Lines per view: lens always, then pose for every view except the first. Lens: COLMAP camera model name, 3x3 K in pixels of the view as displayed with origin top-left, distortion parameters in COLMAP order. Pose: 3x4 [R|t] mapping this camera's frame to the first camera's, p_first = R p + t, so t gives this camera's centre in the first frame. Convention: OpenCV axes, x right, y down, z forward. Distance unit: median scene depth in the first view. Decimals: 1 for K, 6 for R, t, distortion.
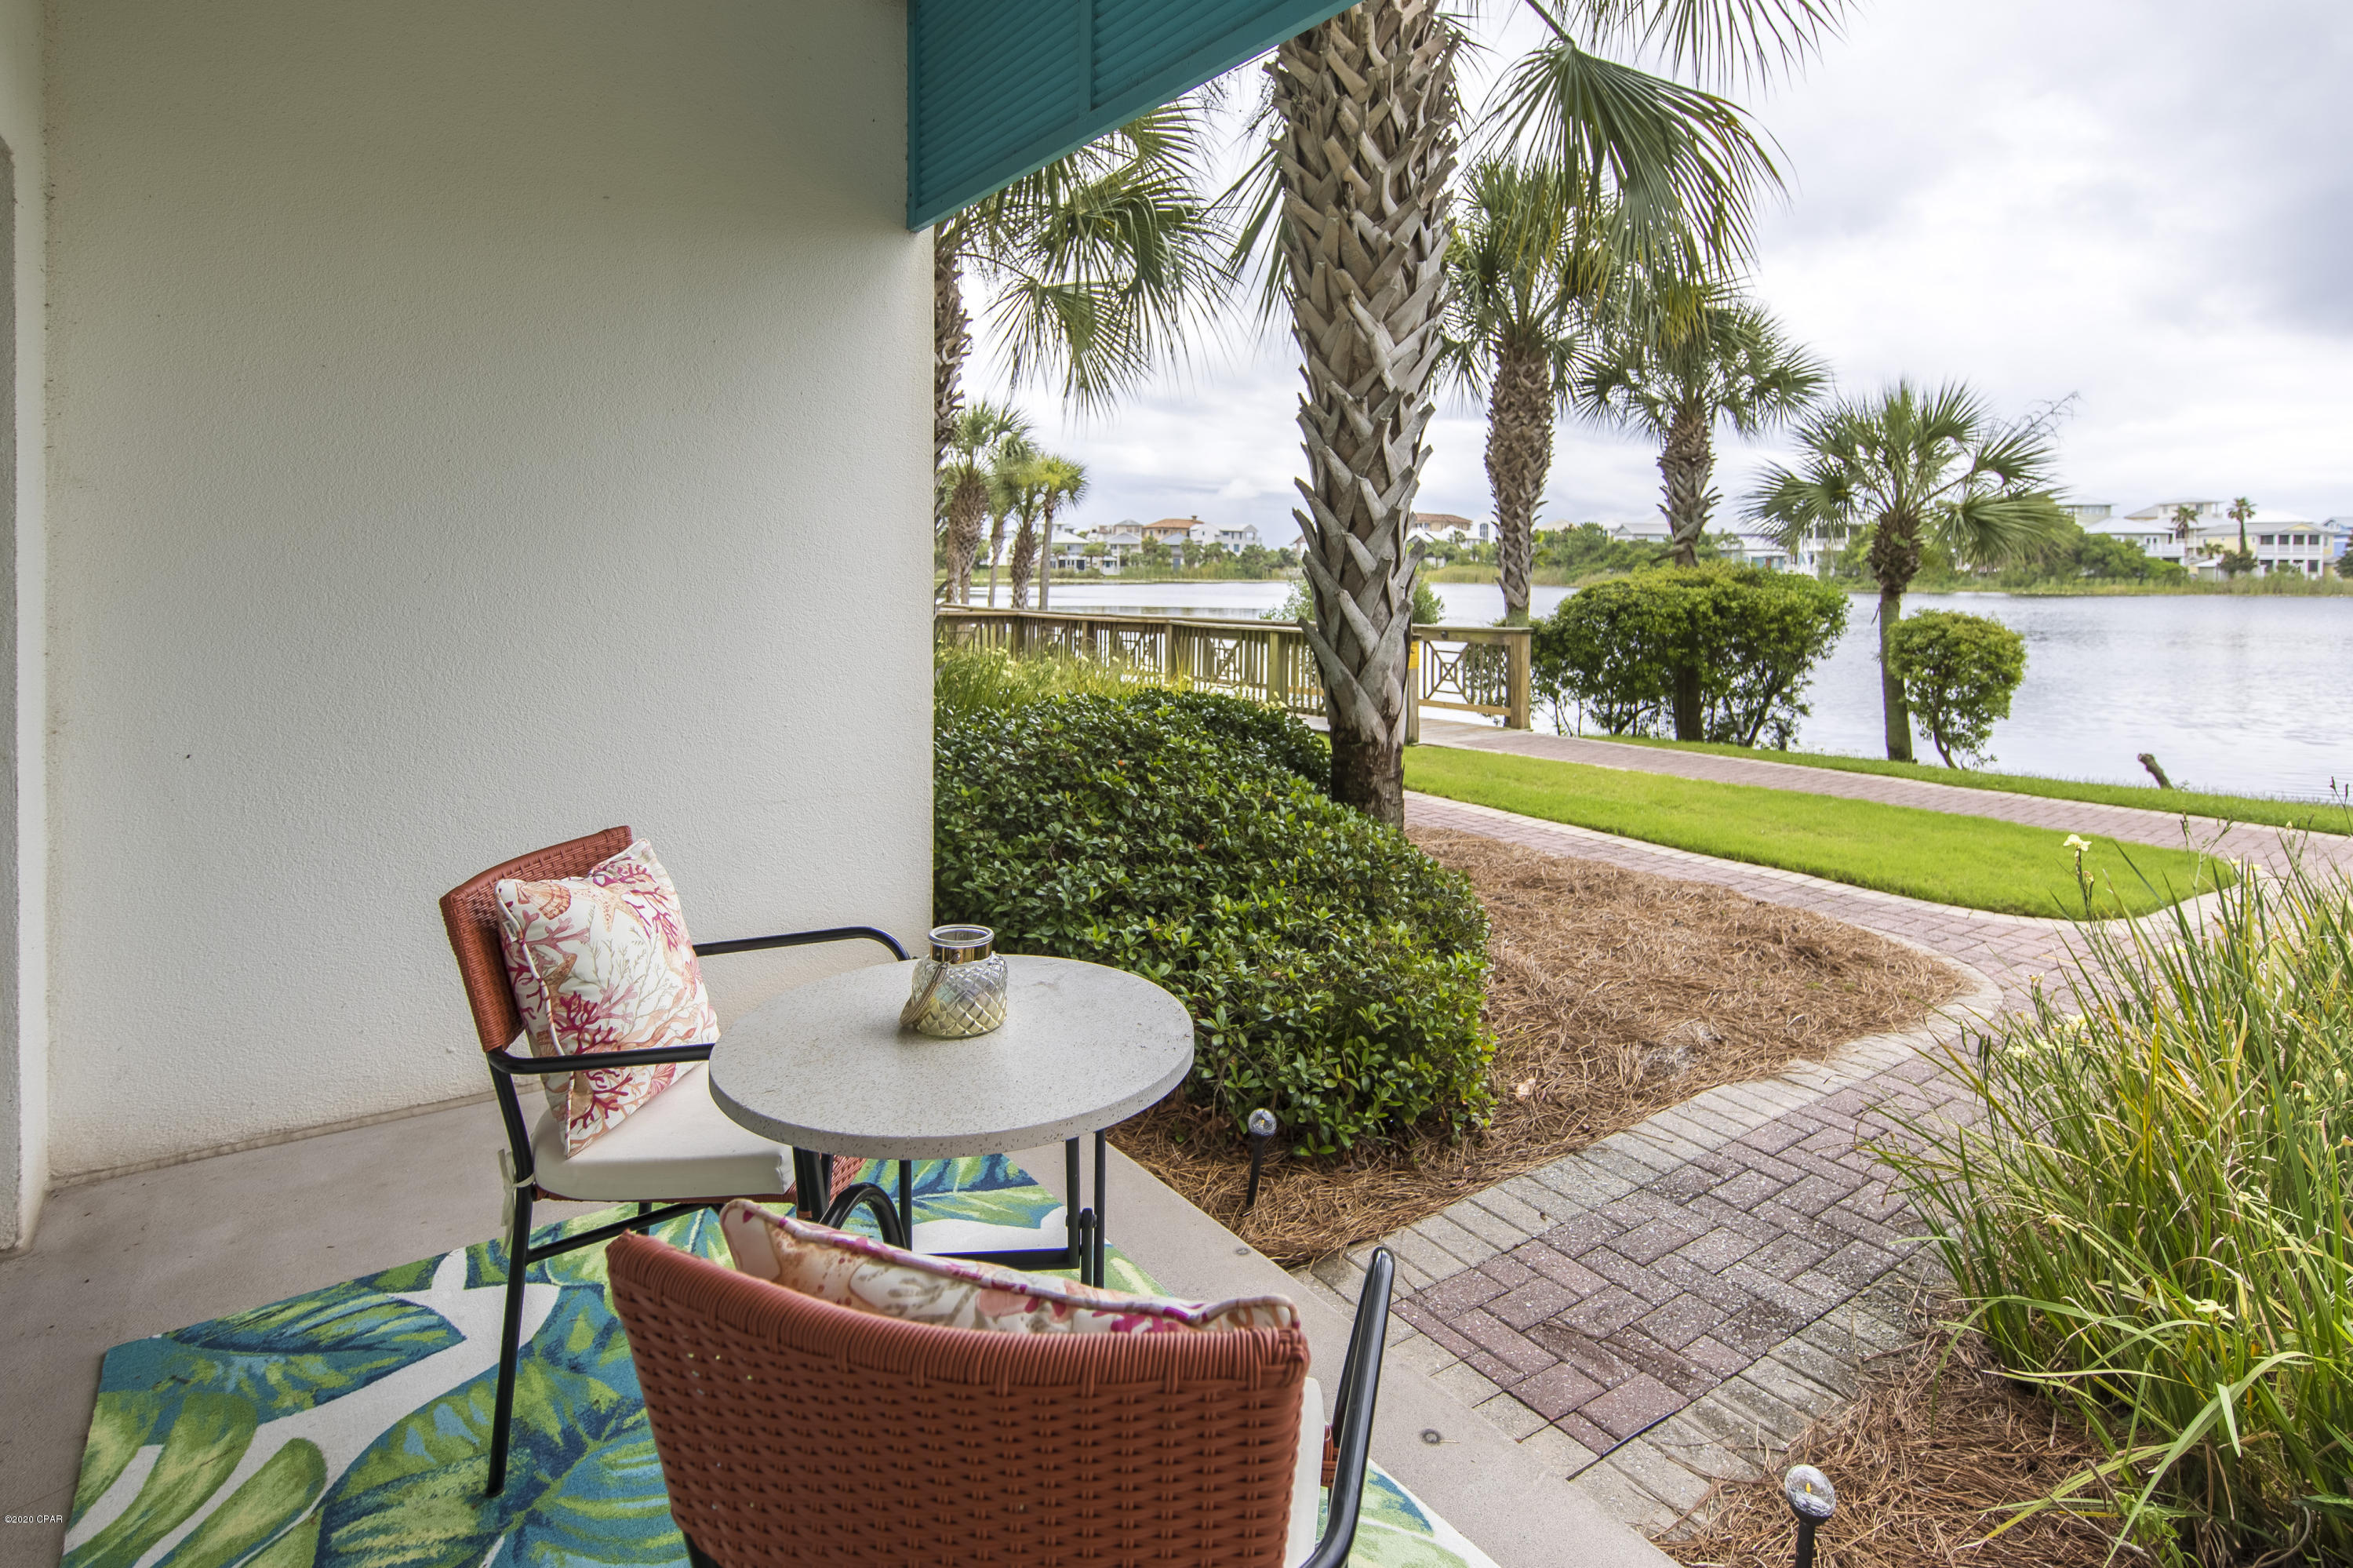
lens RADIAL K [[1195.3, 0, 1183.2], [0, 1195.3, 581.4], [0, 0, 1]] dist [0.000993, -0.000202]
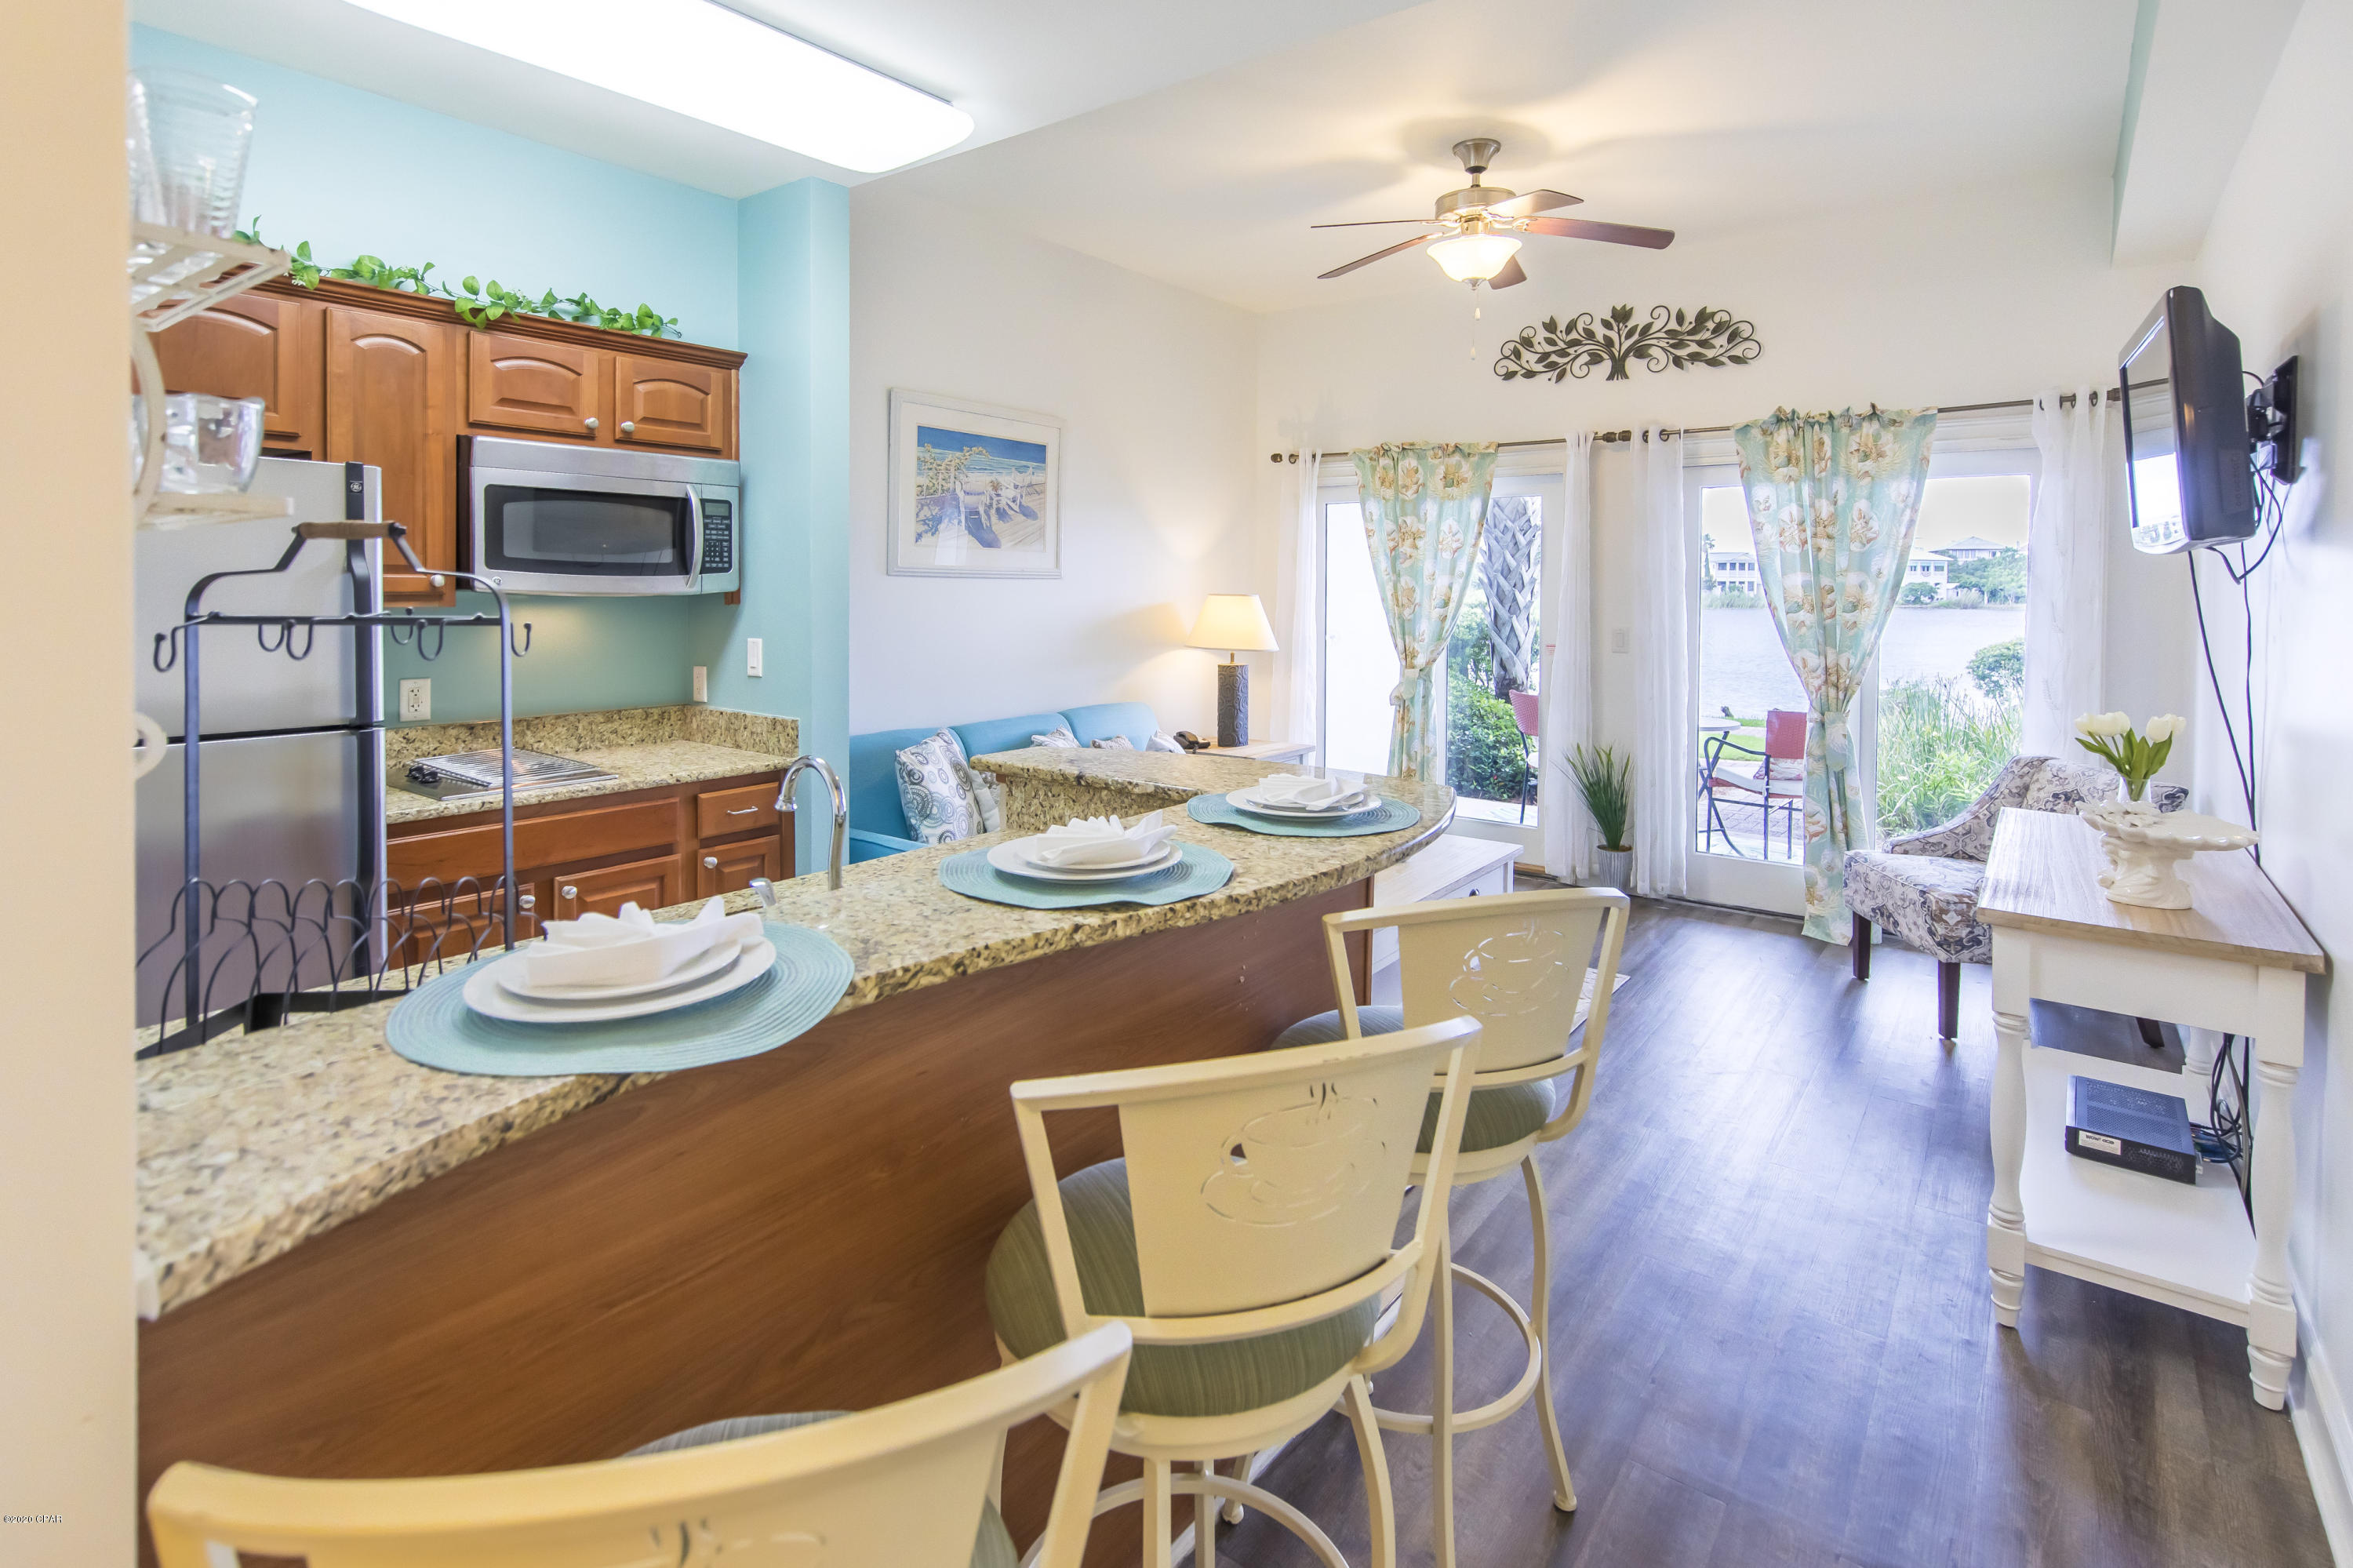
lens RADIAL K [[1101.7, 0, 1101.2], [0, 1101.7, 604.5], [0, 0, 1]] dist [0.000321, -0.000045]
pose [[0.972776, -0.001058, 0.231743, -0.900357], [-0.000935, 0.999964, 0.008487, -0.023568], [-0.231744, -0.008473, 0.972740, -0.675906]]
